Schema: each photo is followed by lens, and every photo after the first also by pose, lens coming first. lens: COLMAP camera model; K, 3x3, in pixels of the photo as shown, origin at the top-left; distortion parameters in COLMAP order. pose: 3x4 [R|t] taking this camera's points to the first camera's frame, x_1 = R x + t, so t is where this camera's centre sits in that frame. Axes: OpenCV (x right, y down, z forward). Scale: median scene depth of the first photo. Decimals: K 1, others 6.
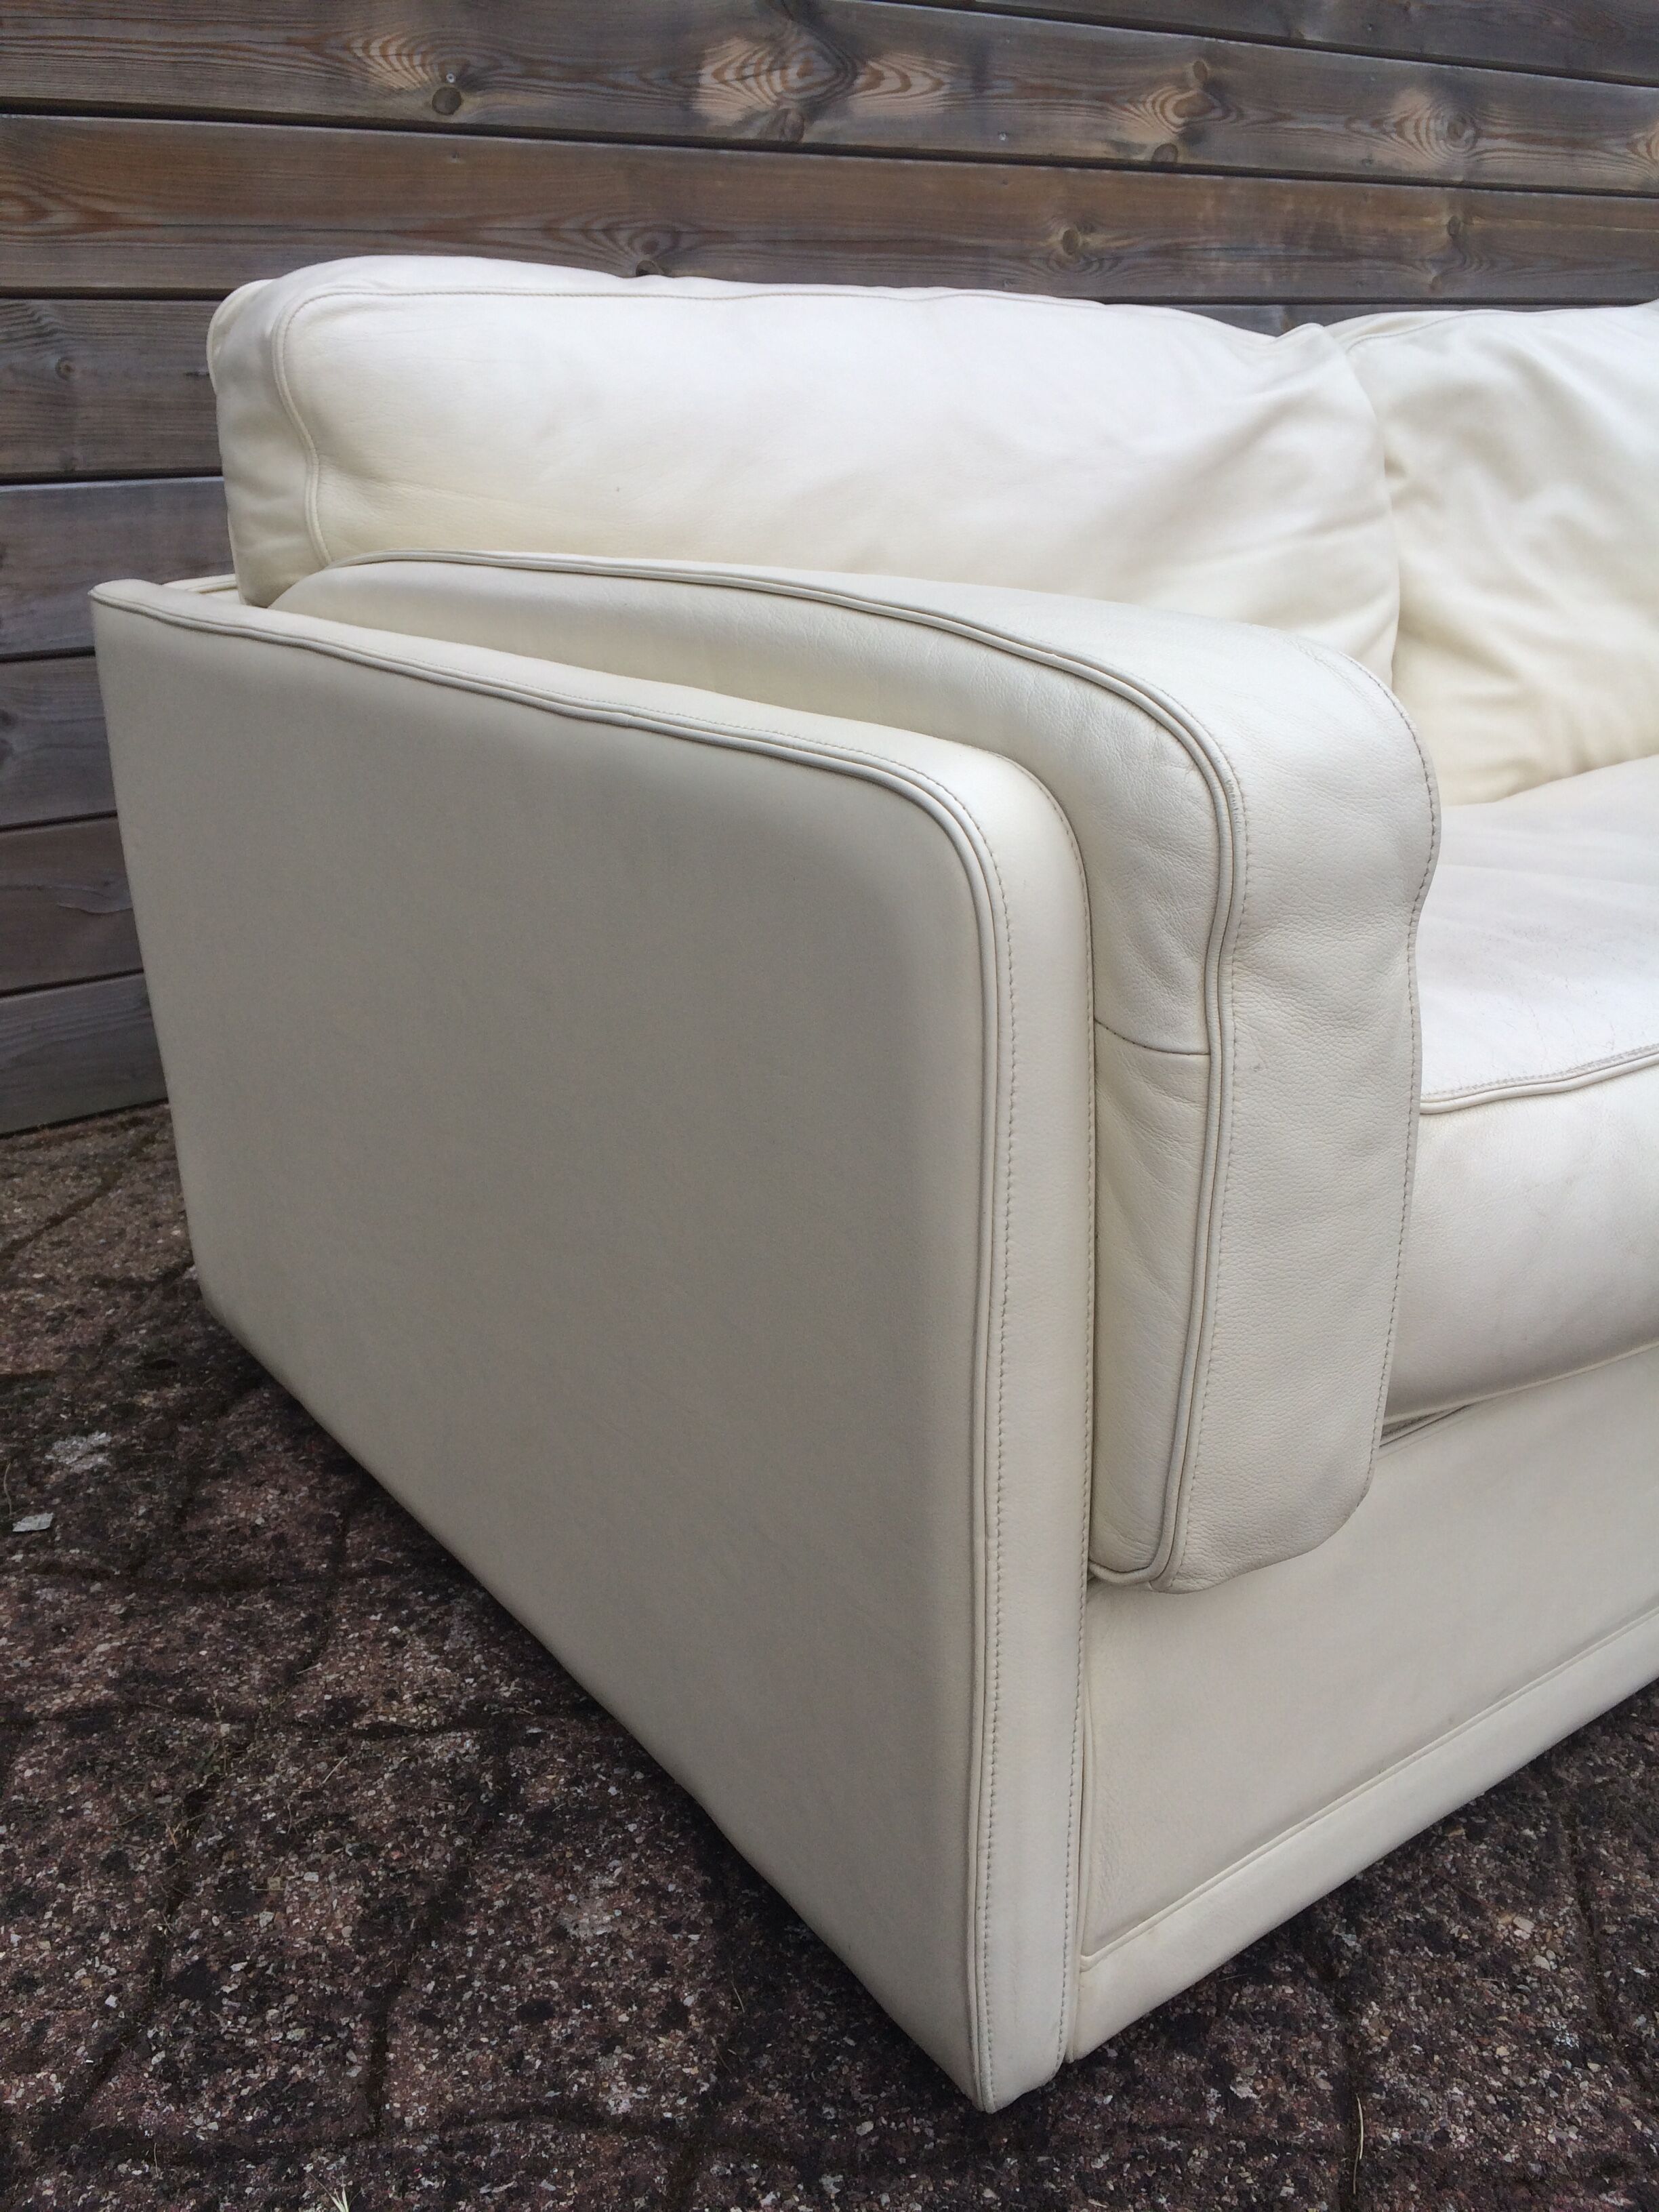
lens RADIAL K [[1902.2, 0, 834.0], [0, 1902.2, 1119.9], [0, 0, 1]] dist [0.079429, -0.118118]
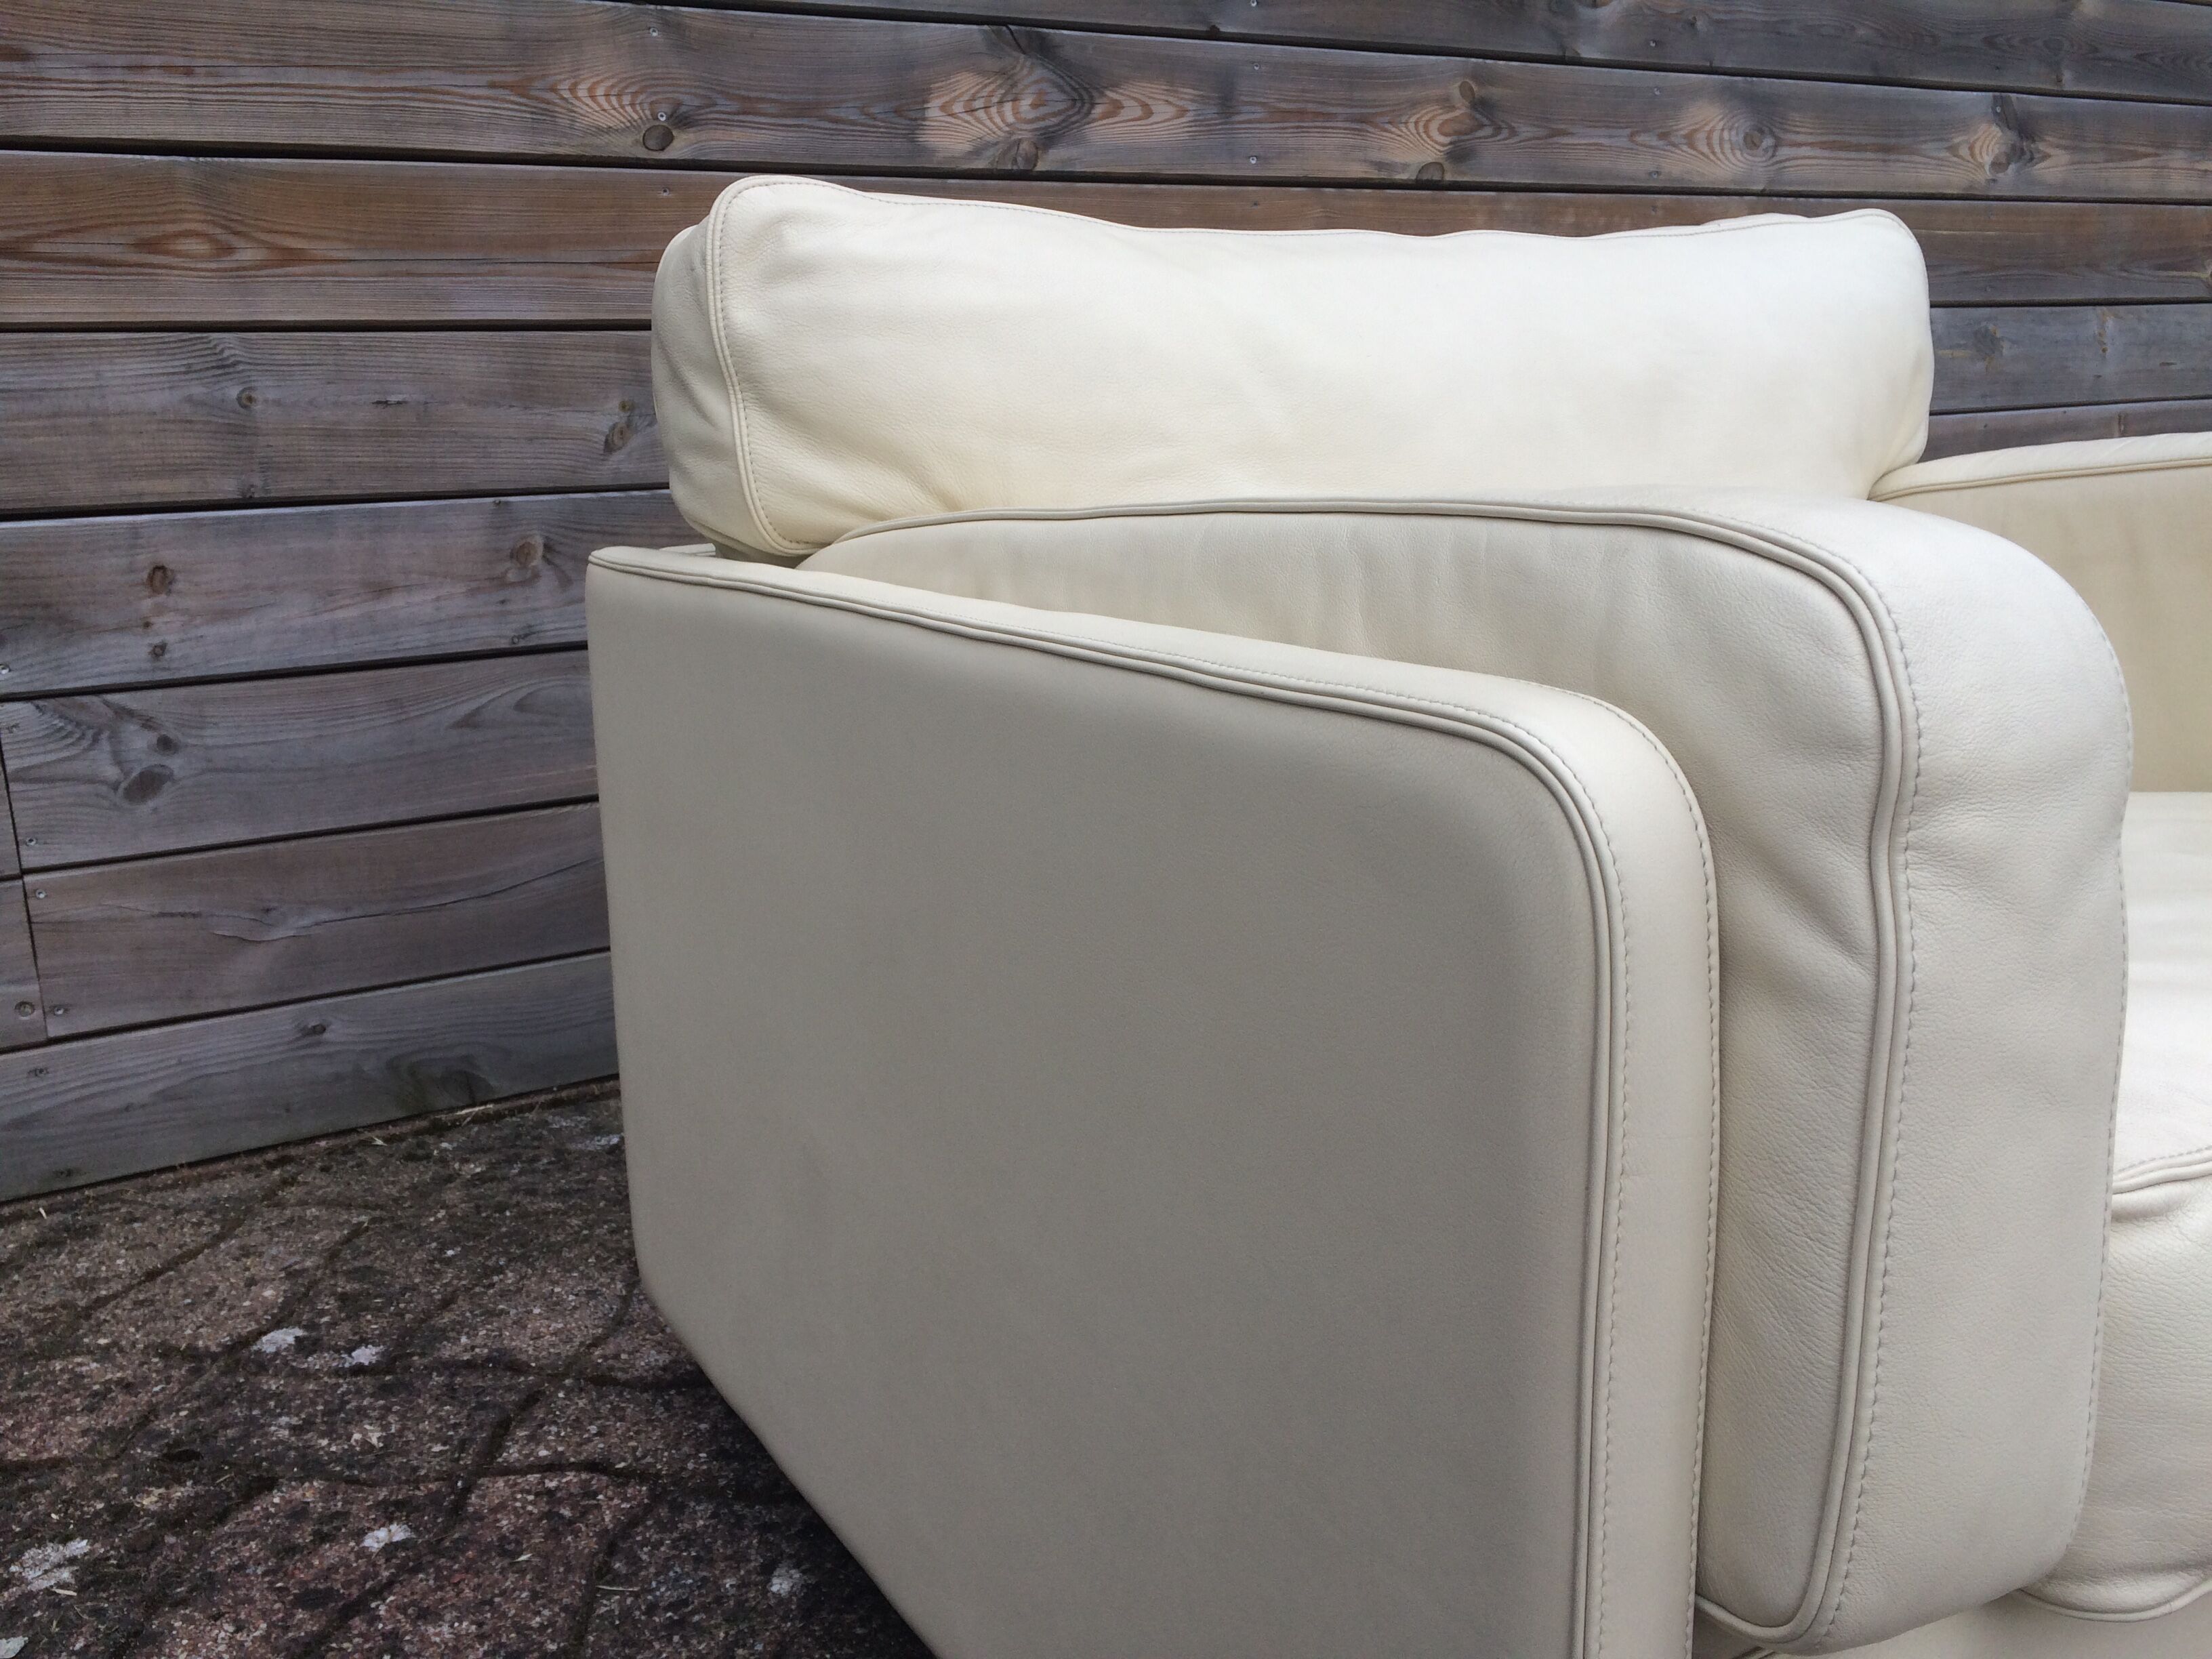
lens RADIAL K [[1902.2, 0, 1105.2], [0, 1902.2, 839.3], [0, 0, 1]] dist [0.079429, -0.118118]
pose [[0.995751, 0.006018, -0.091891, 0.127454], [-0.018641, 0.990377, -0.137138, -0.033982], [0.090182, 0.138268, 0.986280, 0.084323]]
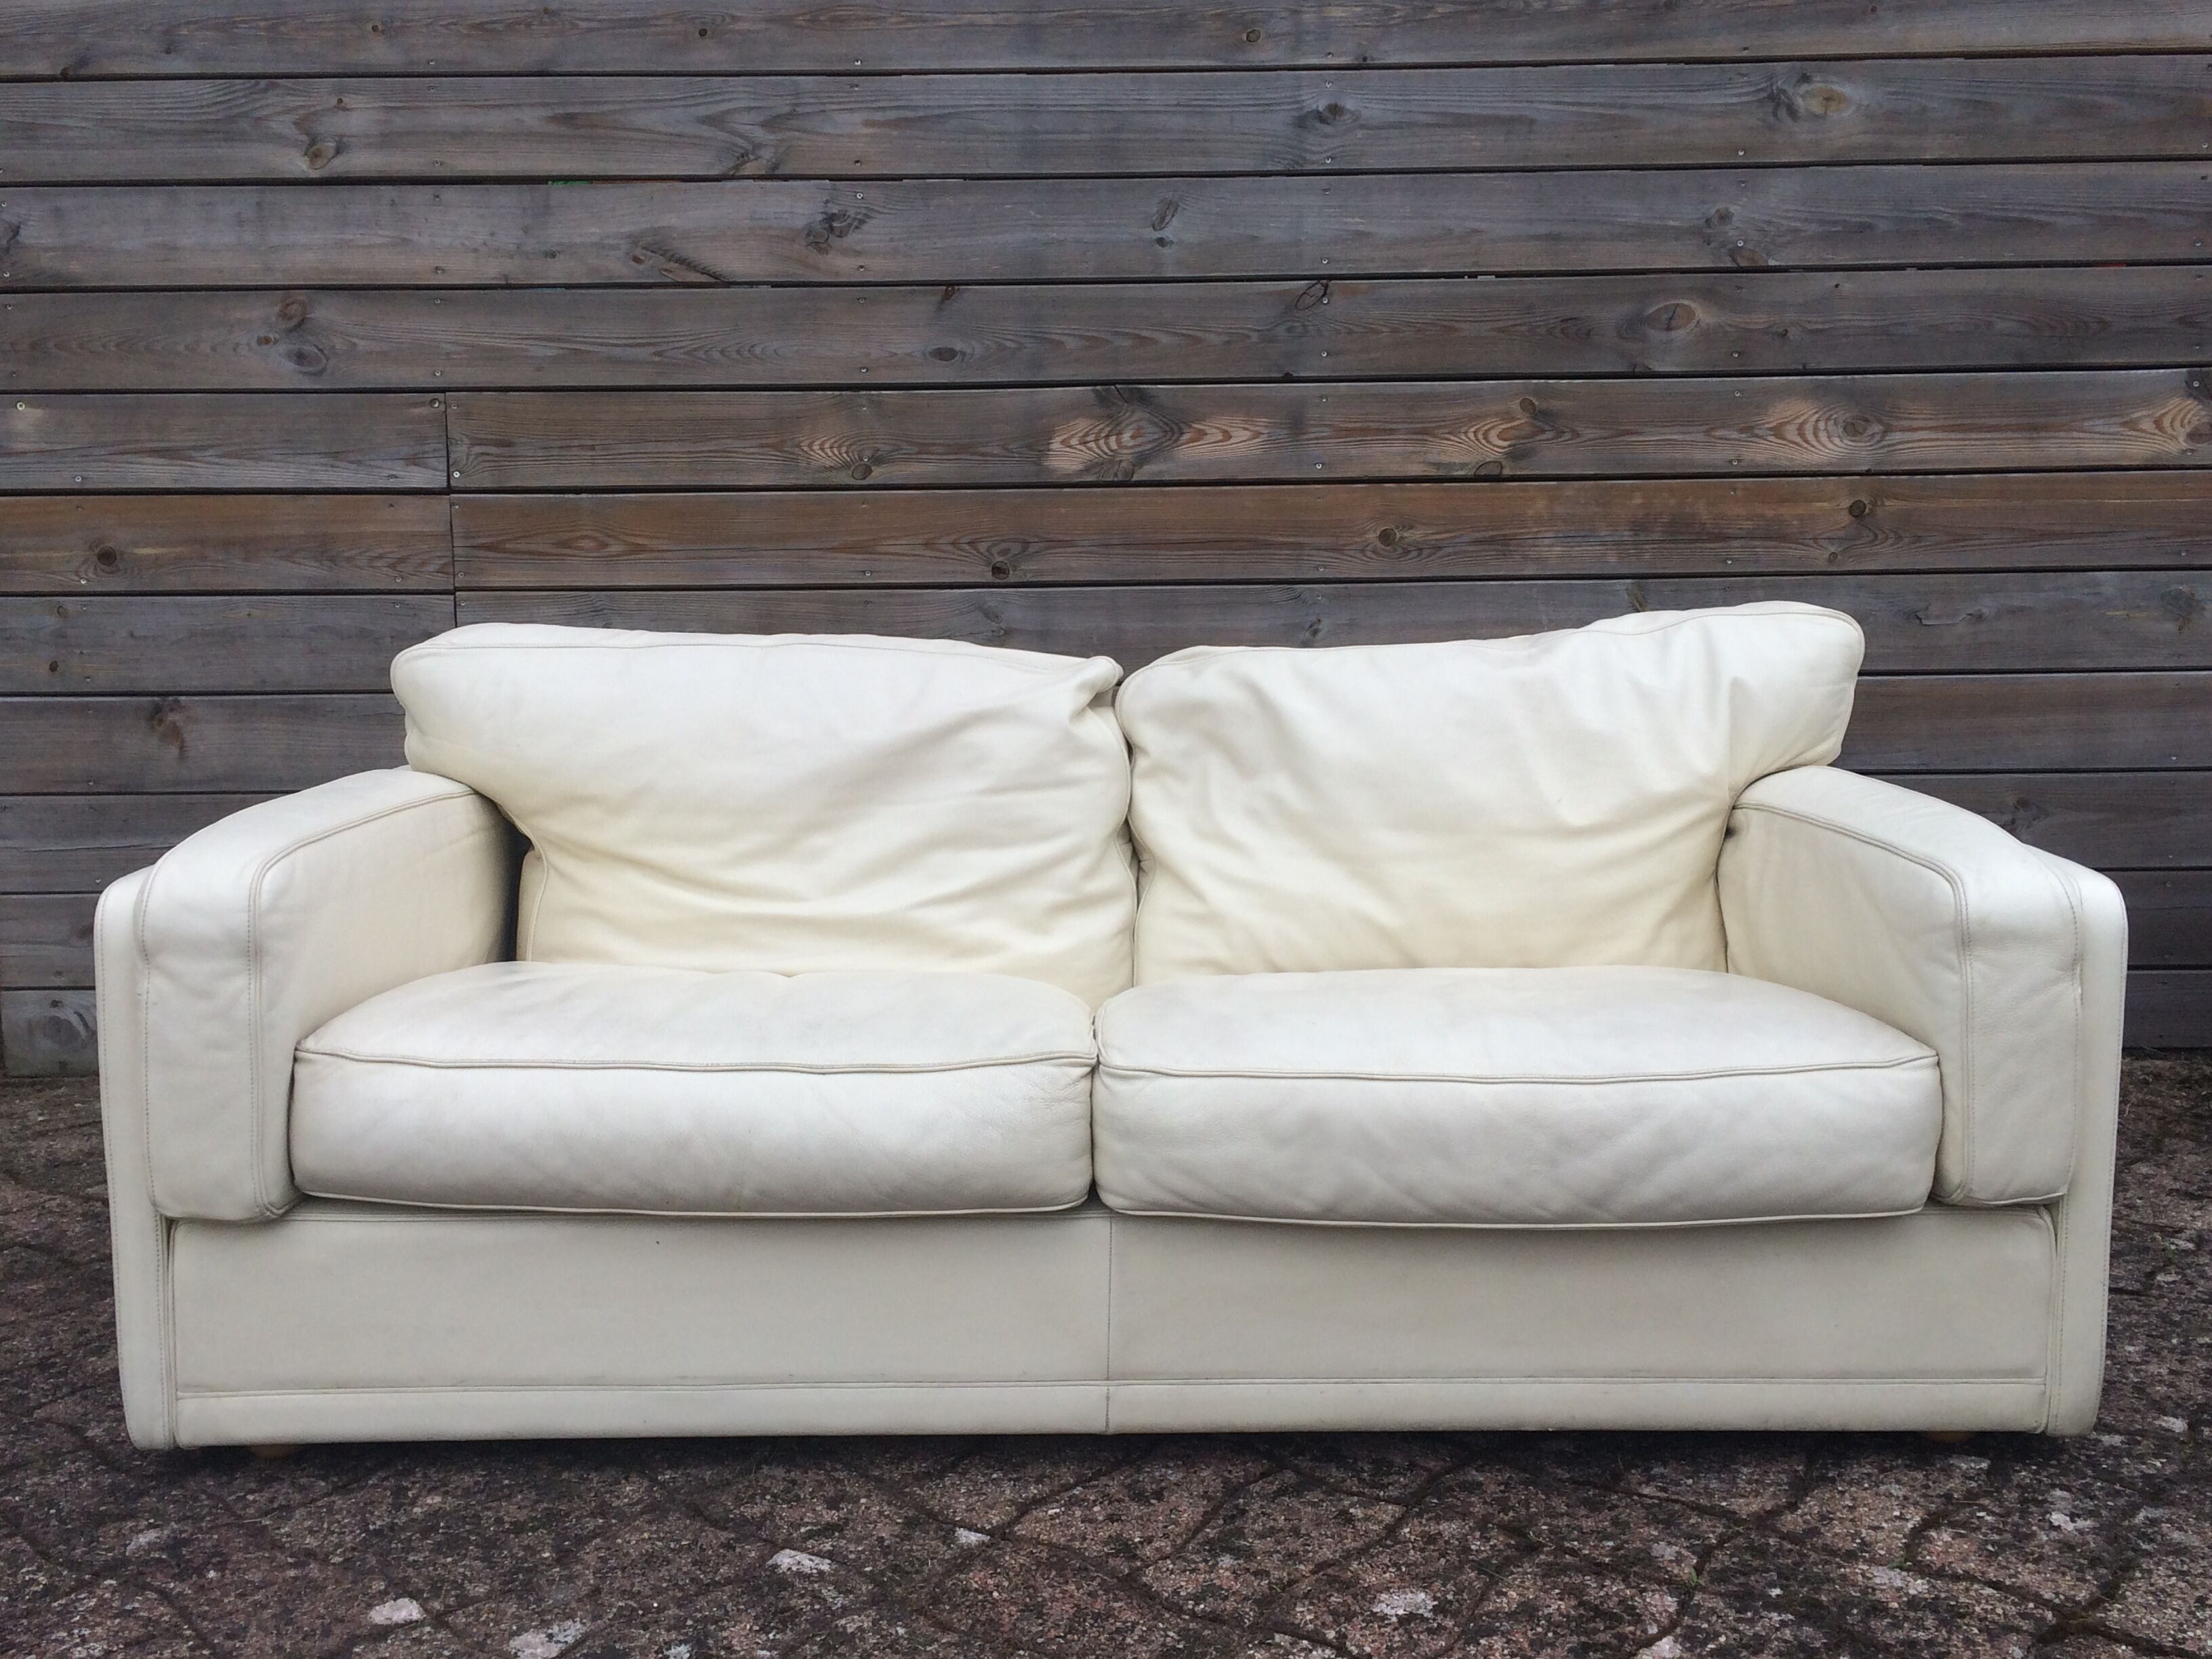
lens RADIAL K [[2243.8, 0, 1110.5], [0, 2243.8, 832.4], [0, 0, 1]] dist [0.034796, 0.000000]
pose [[0.816640, 0.100787, -0.568278, 1.058829], [-0.211166, 0.968540, -0.131680, -0.042620], [0.537129, 0.227536, 0.812232, -0.325764]]
